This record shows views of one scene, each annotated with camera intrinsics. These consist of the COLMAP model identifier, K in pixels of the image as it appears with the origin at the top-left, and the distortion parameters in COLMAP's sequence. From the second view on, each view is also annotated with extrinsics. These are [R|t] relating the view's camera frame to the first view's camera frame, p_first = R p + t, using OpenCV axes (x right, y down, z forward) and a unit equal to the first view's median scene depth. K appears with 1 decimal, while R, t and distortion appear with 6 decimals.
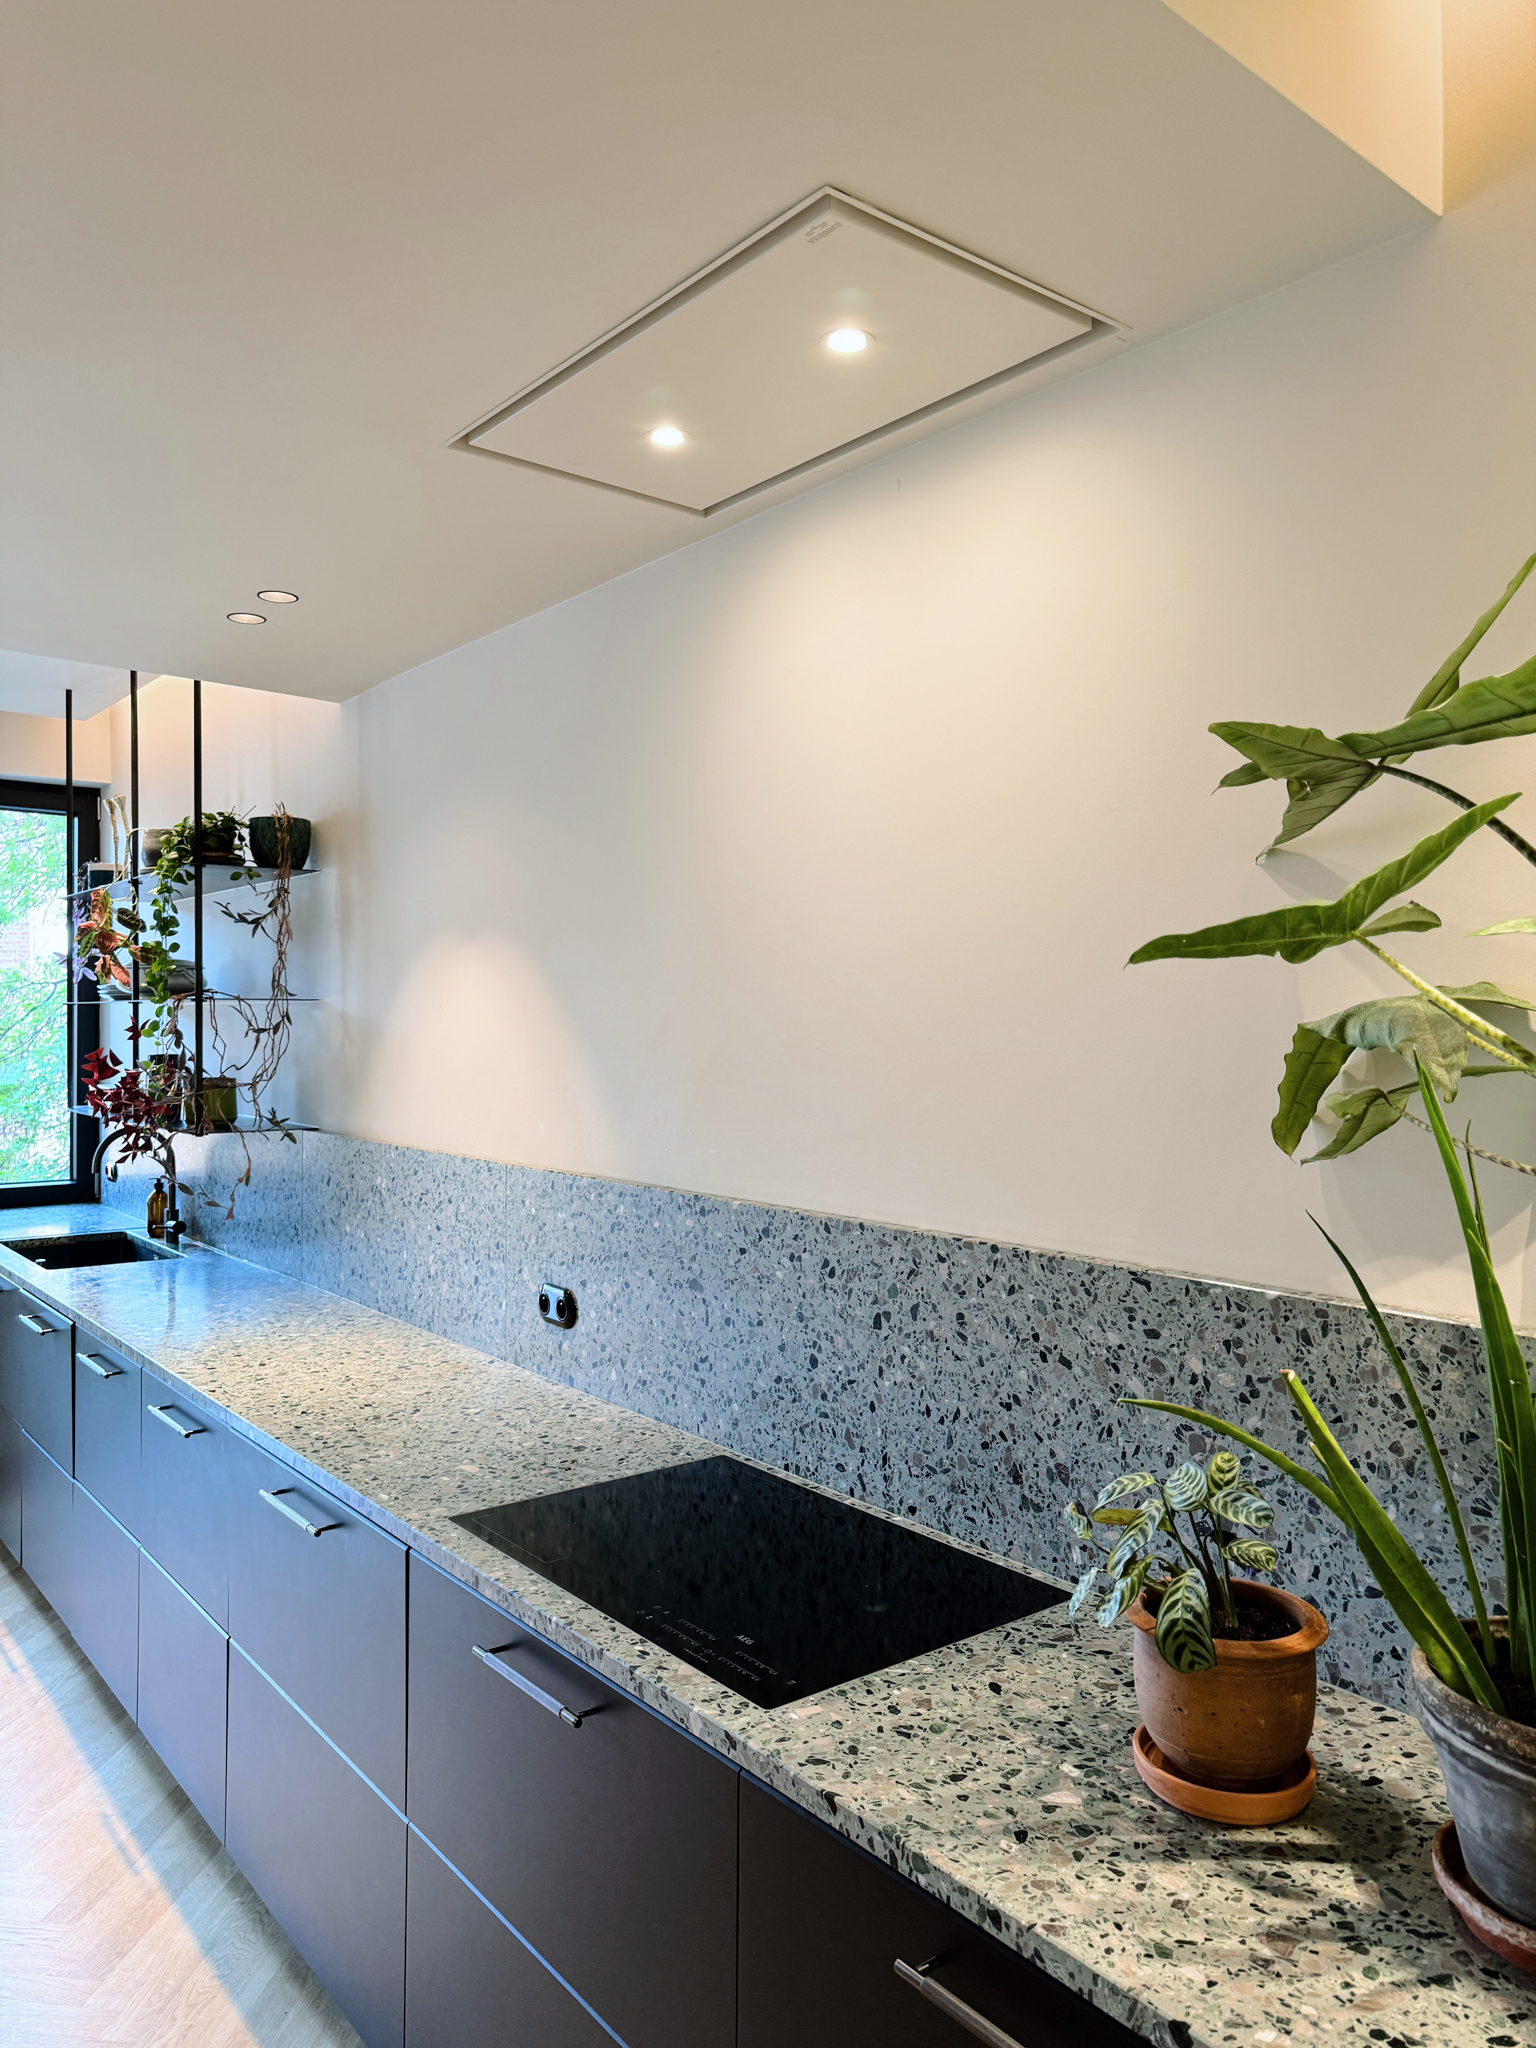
lens RADIAL K [[1453.7, 0, 770.7], [0, 1453.7, 1021.6], [0, 0, 1]] dist [0.007285, 0.001922]
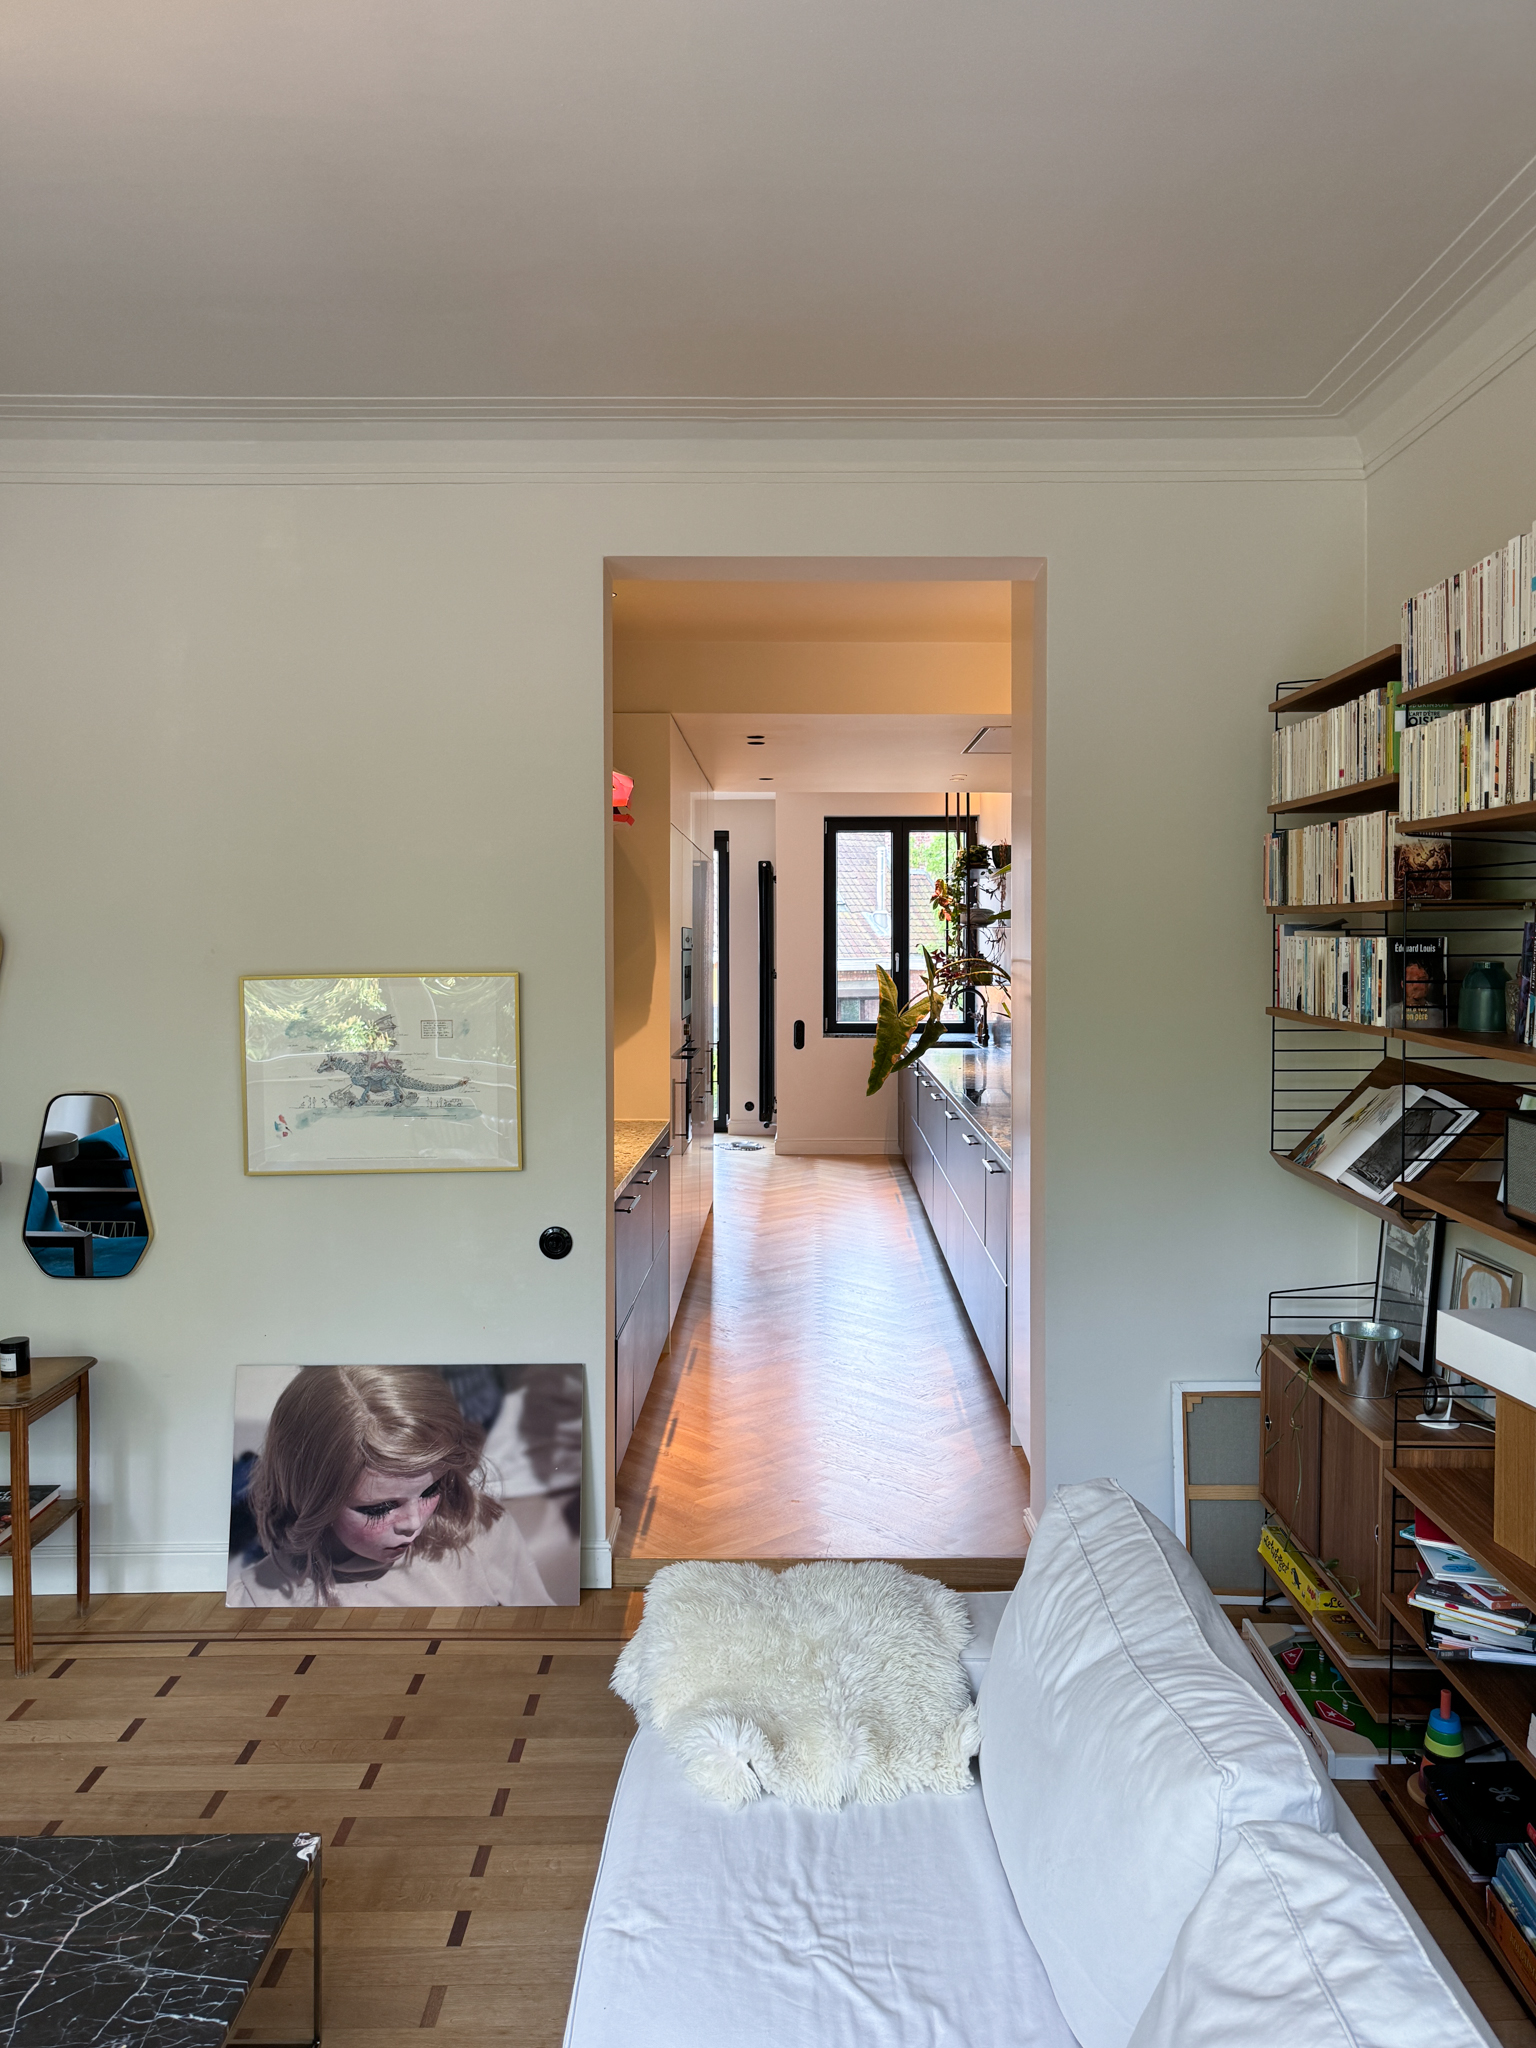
lens RADIAL K [[1453.7, 0, 763.0], [0, 1453.7, 1021.9], [0, 0, 1]] dist [0.007285, 0.001922]
pose [[0.812418, 0.001520, -0.583074, 0.668979], [0.008426, 0.999862, 0.014346, 0.096223], [0.583015, -0.016568, 0.812292, -1.042486]]
